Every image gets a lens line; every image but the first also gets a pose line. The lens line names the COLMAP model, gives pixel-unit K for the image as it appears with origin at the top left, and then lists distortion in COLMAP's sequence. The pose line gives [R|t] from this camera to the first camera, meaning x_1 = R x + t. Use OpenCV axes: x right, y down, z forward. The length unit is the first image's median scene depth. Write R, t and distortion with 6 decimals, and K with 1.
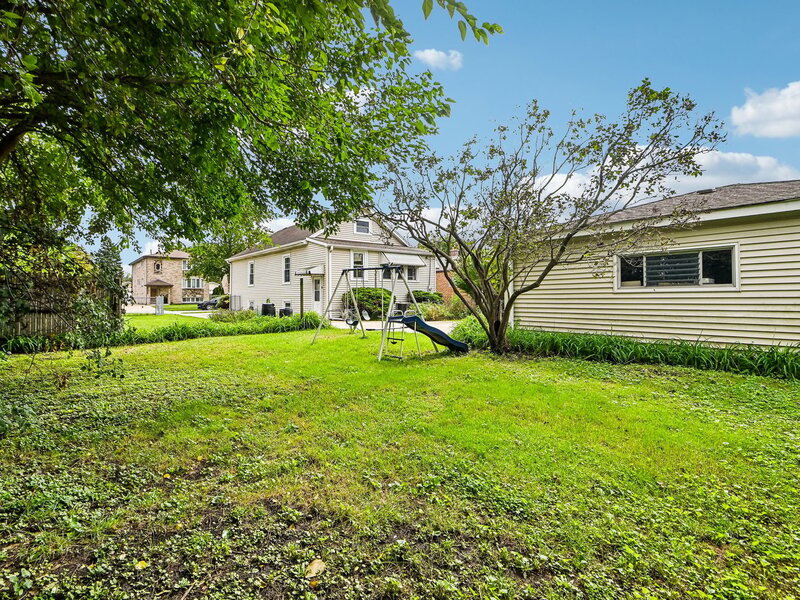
lens RADIAL K [[413.5, 0, 400.0], [0, 413.5, 298.6], [0, 0, 1]] dist [-0.002570, -0.001915]
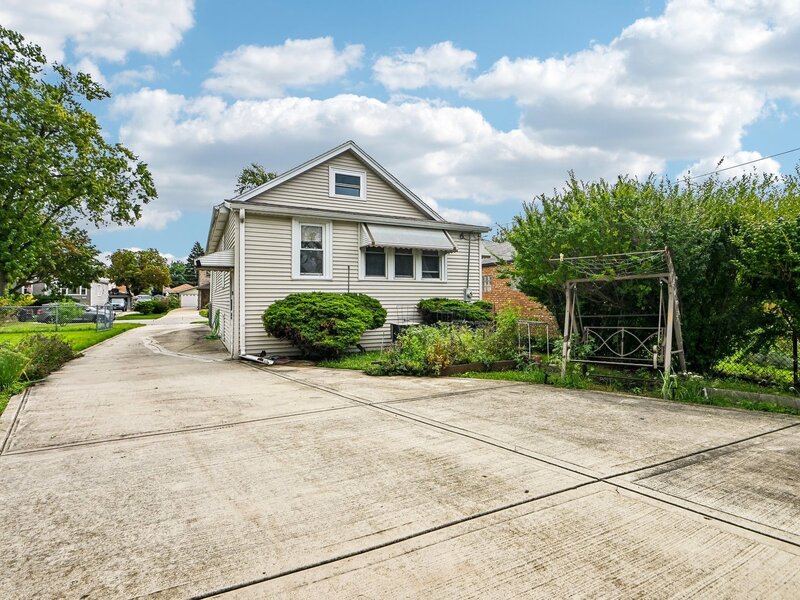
lens RADIAL K [[413.5, 0, 396.8], [0, 413.5, 299.2], [0, 0, 1]] dist [-0.002570, -0.001915]
pose [[0.976238, -0.006316, -0.216611, 0.101643], [0.004351, 0.999945, -0.009547, -0.014252], [0.216659, 0.008377, 0.976211, 0.497320]]
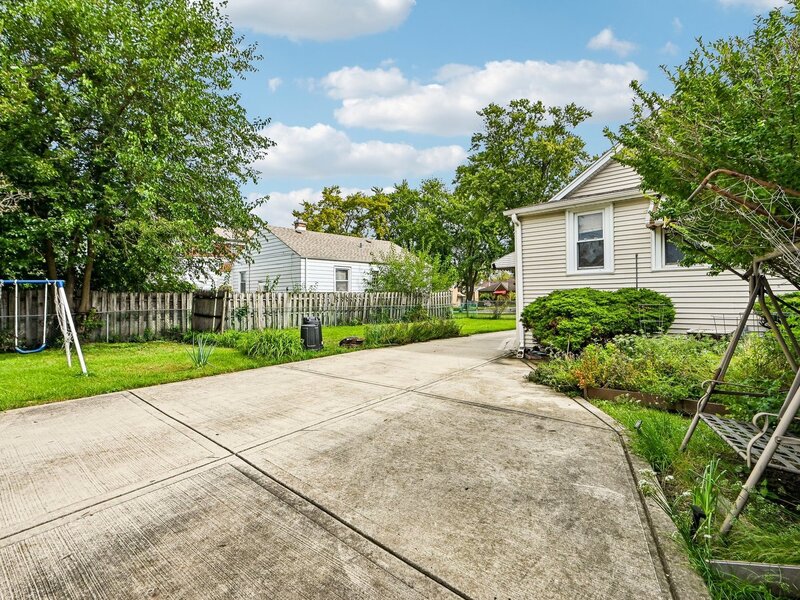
lens RADIAL K [[413.5, 0, 394.4], [0, 413.5, 300.7], [0, 0, 1]] dist [-0.002570, -0.001915]
pose [[0.111433, 0.003841, -0.993765, 0.303219], [-0.000108, 0.999993, 0.003853, -0.015686], [0.993772, -0.000322, 0.111432, 0.689084]]
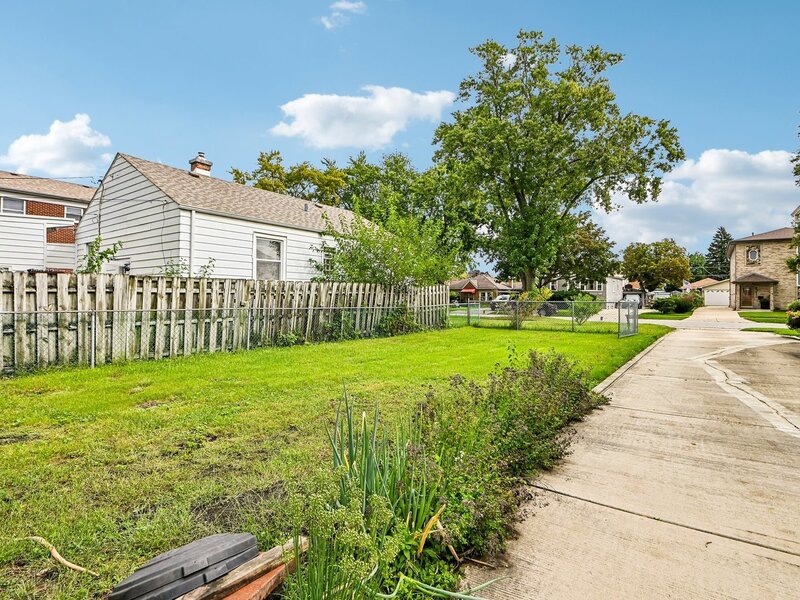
lens RADIAL K [[413.5, 0, 400.1], [0, 413.5, 278.6], [0, 0, 1]] dist [-0.002570, -0.001915]
pose [[0.251973, -0.042433, -0.966804, -0.147218], [-0.014016, 0.998773, -0.047489, -0.012467], [0.967633, 0.025517, 0.251069, 0.706333]]
